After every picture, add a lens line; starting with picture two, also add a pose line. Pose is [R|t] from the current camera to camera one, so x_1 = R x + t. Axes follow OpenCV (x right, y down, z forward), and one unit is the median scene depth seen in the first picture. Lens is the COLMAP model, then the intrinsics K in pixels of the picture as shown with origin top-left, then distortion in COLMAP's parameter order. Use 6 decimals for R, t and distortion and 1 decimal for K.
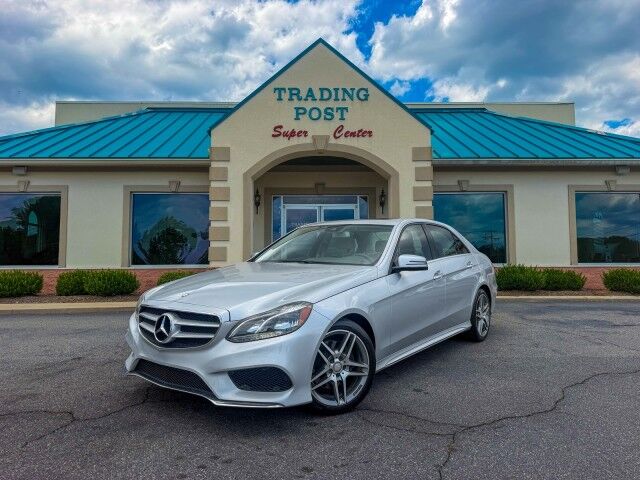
lens RADIAL K [[478.9, 0, 321.7], [0, 478.9, 243.4], [0, 0, 1]] dist [0.017755, -0.025351]
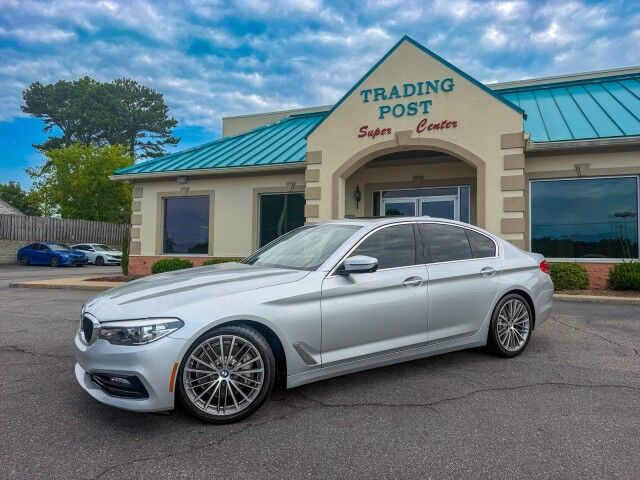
lens RADIAL K [[480.2, 0, 312.6], [0, 480.2, 244.1], [0, 0, 1]] dist [0.011902, -0.018359]
pose [[0.903894, 0.003570, -0.427742, 0.260518], [0.009402, 0.999558, 0.028212, -0.014999], [0.427654, -0.029523, 0.903460, -0.019350]]
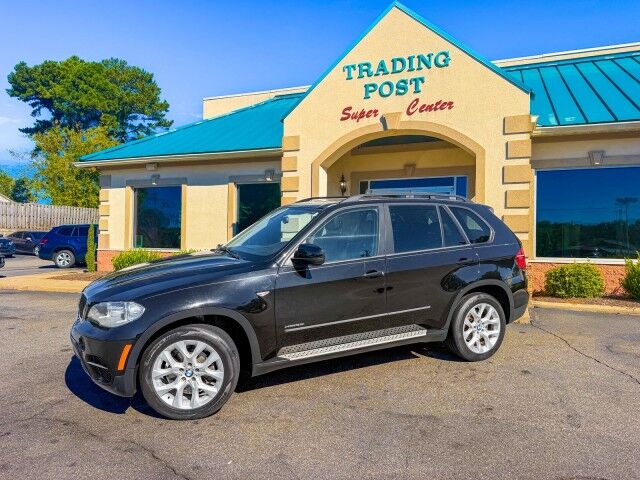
lens RADIAL K [[480.2, 0, 315.7], [0, 480.2, 238.4], [0, 0, 1]] dist [0.011902, -0.018359]
pose [[0.903307, 0.014059, -0.428763, 0.254880], [0.008522, 0.998678, 0.050700, -0.039292], [0.428909, -0.049452, 0.901993, 0.120338]]
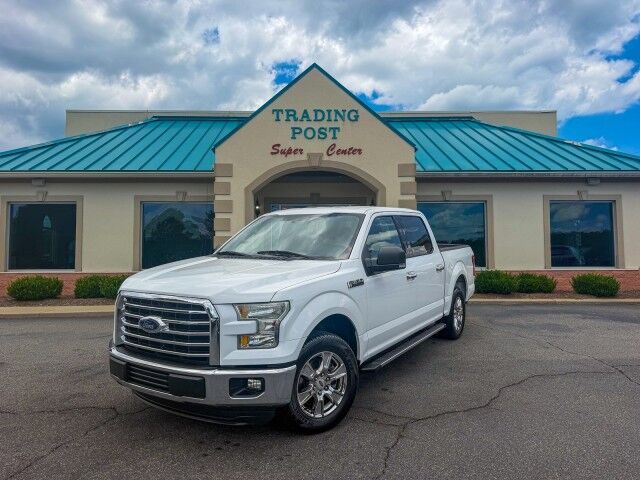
lens RADIAL K [[478.9, 0, 323.9], [0, 478.9, 241.8], [0, 0, 1]] dist [0.017755, -0.025351]
pose [[0.999993, 0.001616, 0.003263, 0.015237], [-0.001686, 0.999771, 0.021353, -0.045093], [-0.003228, -0.021358, 0.999767, -0.103455]]
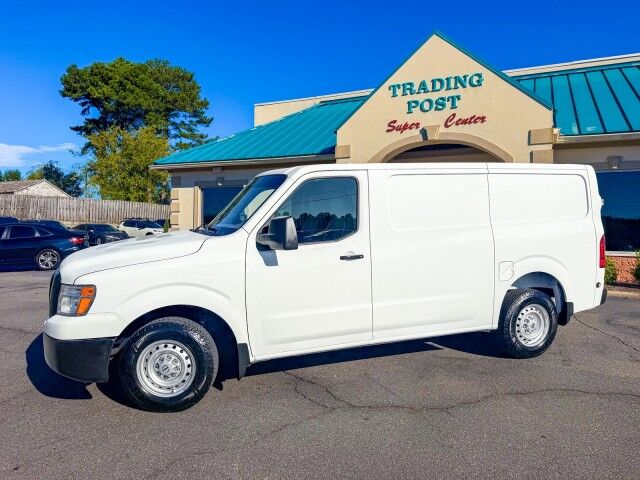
lens RADIAL K [[478.9, 0, 306.8], [0, 478.9, 241.9], [0, 0, 1]] dist [0.017755, -0.025351]
pose [[0.870283, 0.027378, -0.491791, 0.280856], [0.014204, 0.996644, 0.080618, -0.061633], [0.492348, -0.077146, 0.866973, -0.061308]]
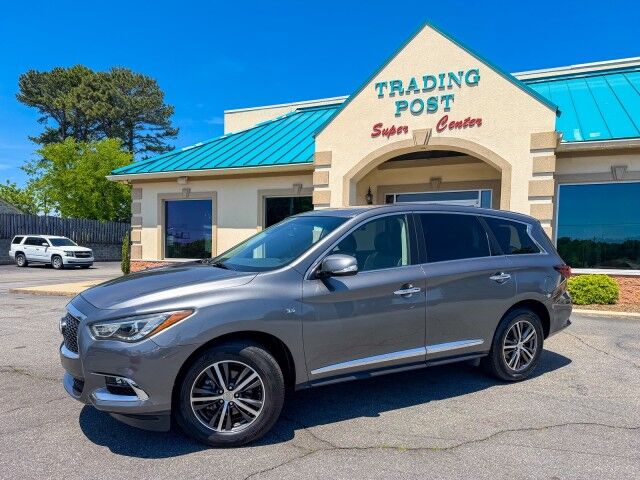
lens RADIAL K [[492.5, 0, 302.2], [0, 492.5, 289.5], [0, 0, 1]] dist [0.016073, -0.020432]
pose [[0.889461, 0.053467, -0.453872, 0.242493], [0.004932, 0.991952, 0.126518, -0.039295], [0.456984, -0.114771, 0.882039, 0.005864]]
